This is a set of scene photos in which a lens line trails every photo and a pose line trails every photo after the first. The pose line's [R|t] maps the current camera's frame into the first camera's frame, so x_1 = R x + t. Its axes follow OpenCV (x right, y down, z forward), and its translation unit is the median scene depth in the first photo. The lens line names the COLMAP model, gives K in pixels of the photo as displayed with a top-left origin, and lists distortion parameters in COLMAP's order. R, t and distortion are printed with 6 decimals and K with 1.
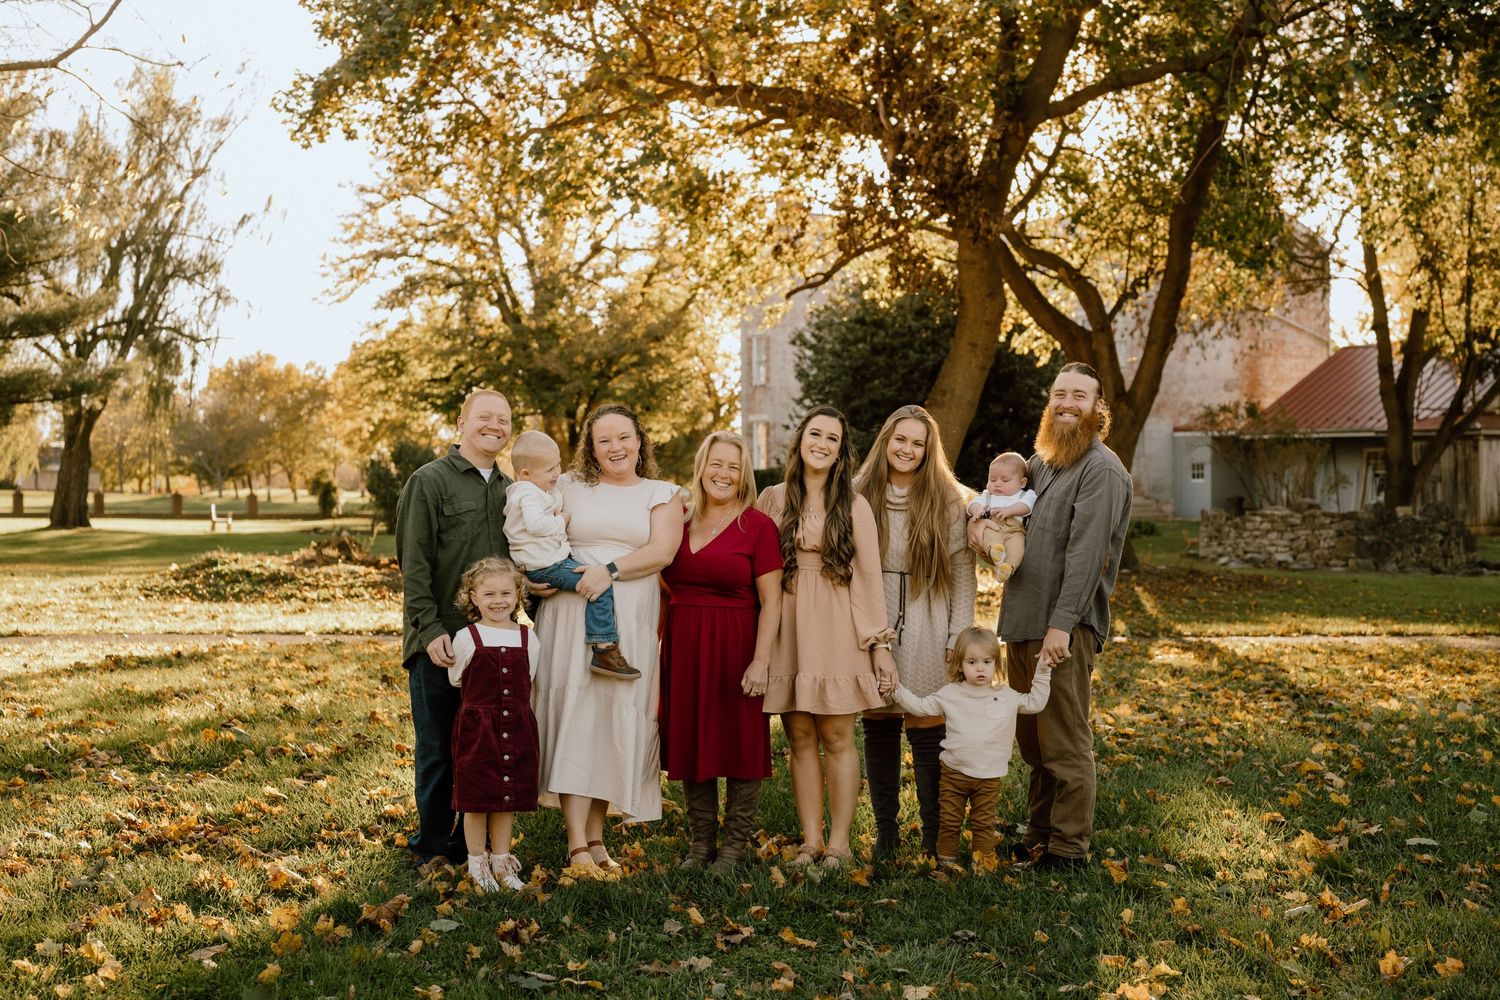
lens RADIAL K [[2213.5, 0, 750.0], [0, 2213.5, 500.0], [0, 0, 1]] dist [0.017649, 0.090043]
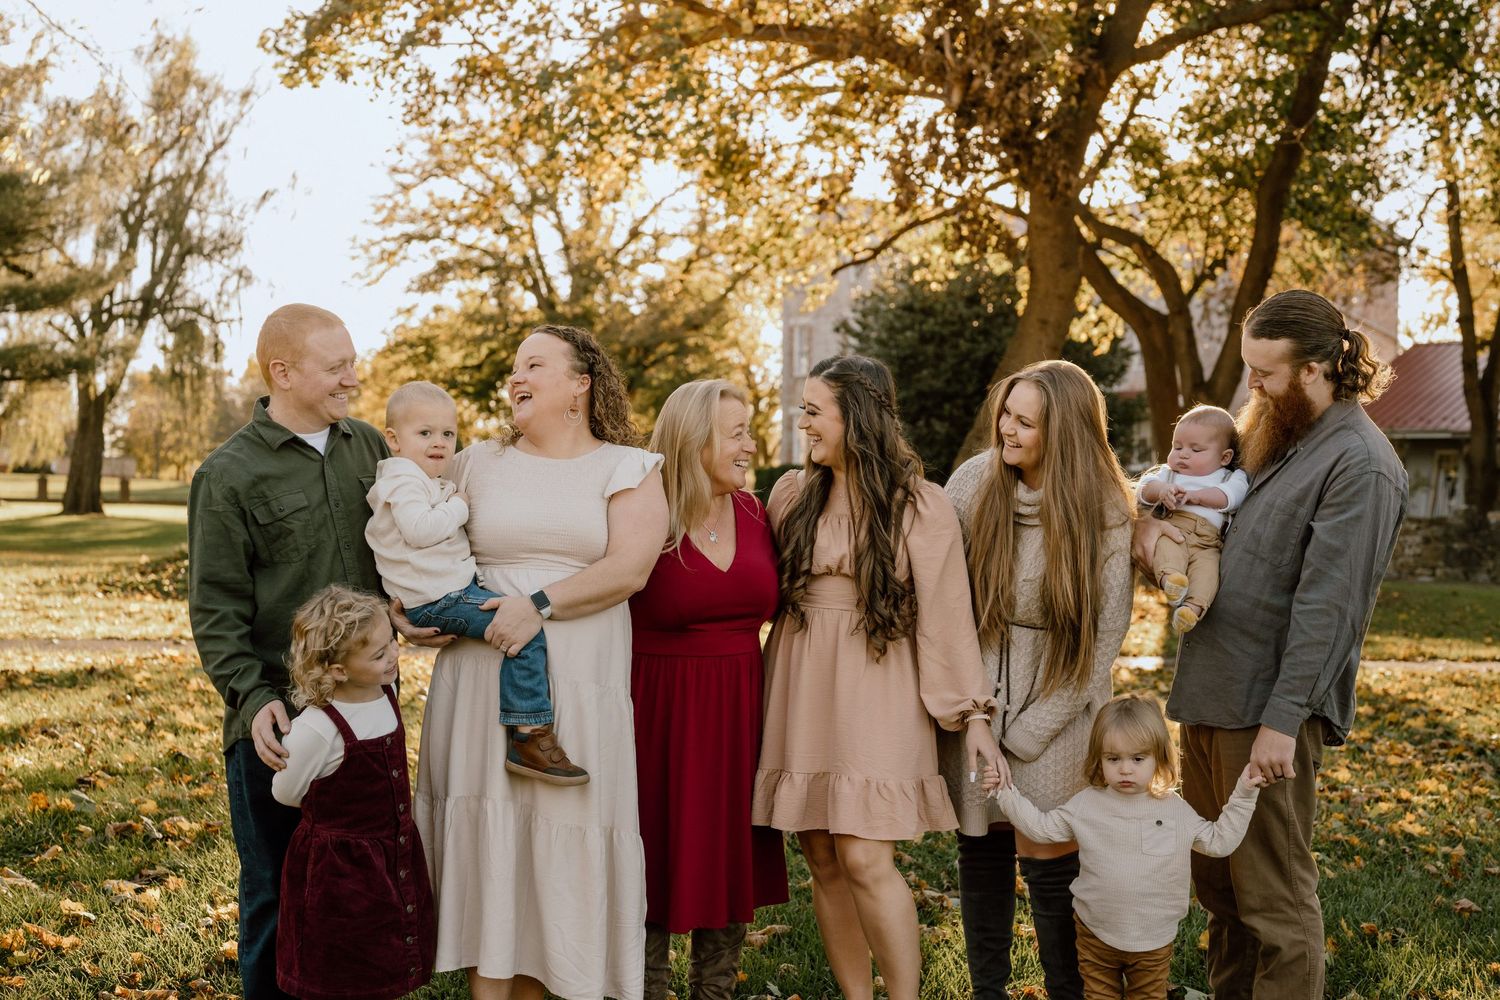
lens RADIAL K [[2087.2, 0, 750.0], [0, 2087.2, 500.0], [0, 0, 1]] dist [0.132596, -0.621739]
pose [[0.999707, 0.014634, -0.019276, 0.000601], [-0.014604, 0.999892, 0.001720, 0.000756], [0.019299, -0.001438, 0.999813, 0.102523]]
